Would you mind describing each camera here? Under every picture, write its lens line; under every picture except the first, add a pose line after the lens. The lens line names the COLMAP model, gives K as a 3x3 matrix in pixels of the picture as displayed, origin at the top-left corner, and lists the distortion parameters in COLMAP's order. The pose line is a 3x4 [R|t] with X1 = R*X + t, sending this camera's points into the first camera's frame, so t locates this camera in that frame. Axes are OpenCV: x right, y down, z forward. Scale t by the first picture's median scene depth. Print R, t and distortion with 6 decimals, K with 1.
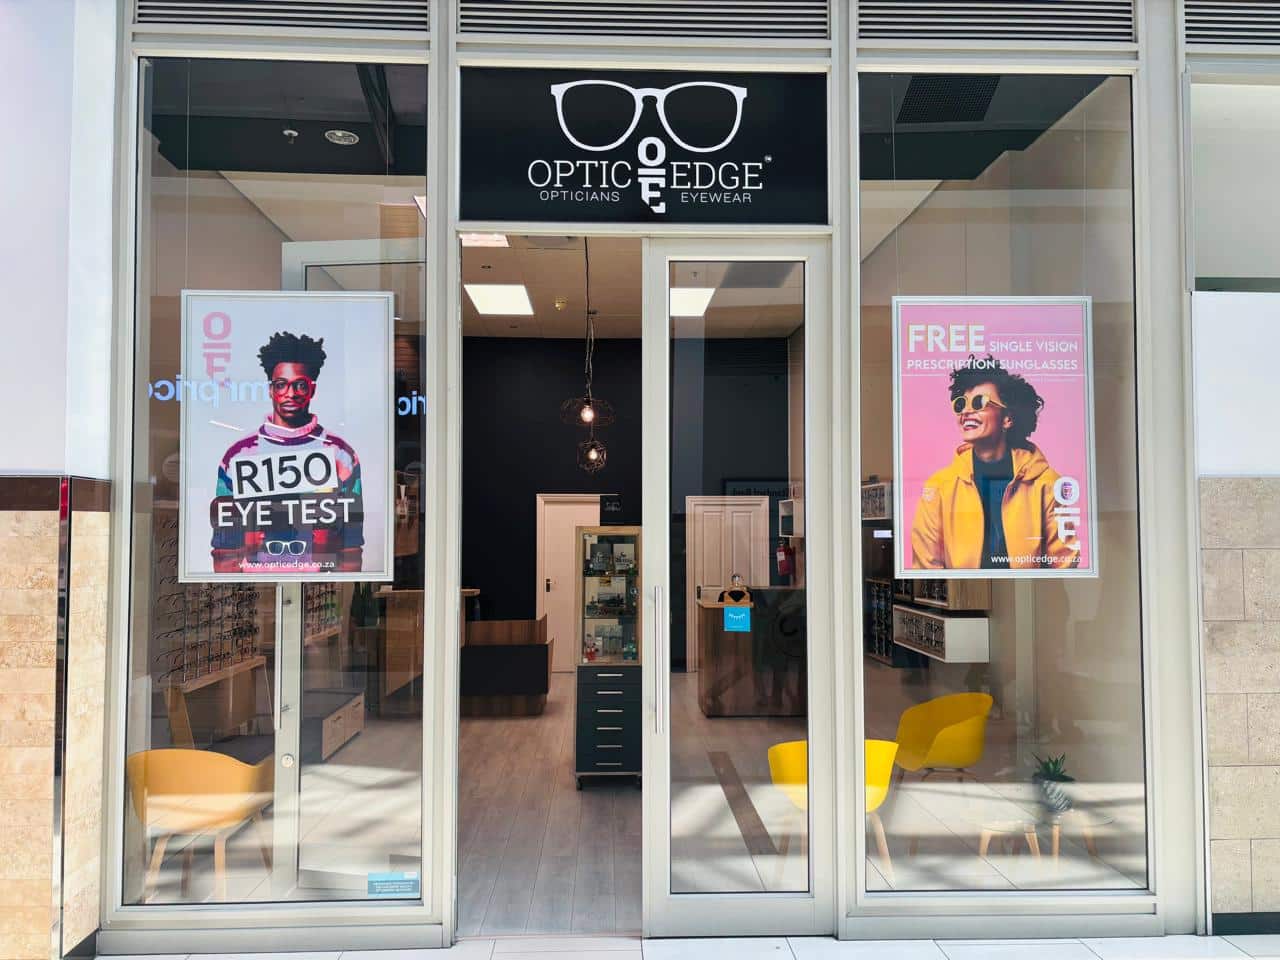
lens RADIAL K [[972.3, 0, 643.0], [0, 972.3, 487.9], [0, 0, 1]] dist [0.037192, 0.011527]
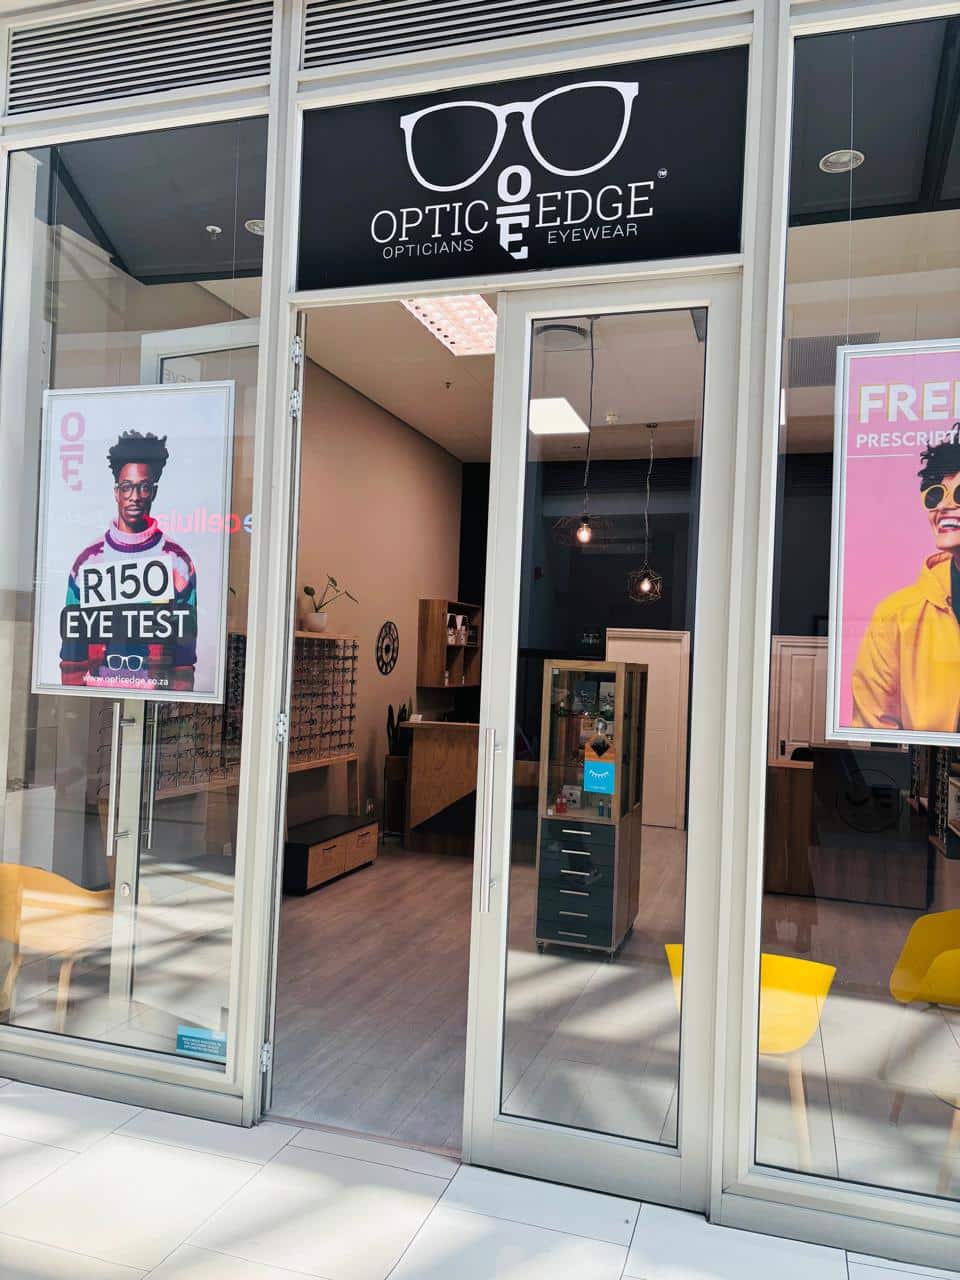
lens RADIAL K [[972.3, 0, 479.5], [0, 972.3, 641.0], [0, 0, 1]] dist [0.037192, 0.011527]
pose [[0.941473, 0.032287, -0.335540, 0.262349], [-0.028063, 0.999454, 0.017433, 0.015013], [0.335919, -0.006996, 0.941865, 0.235661]]
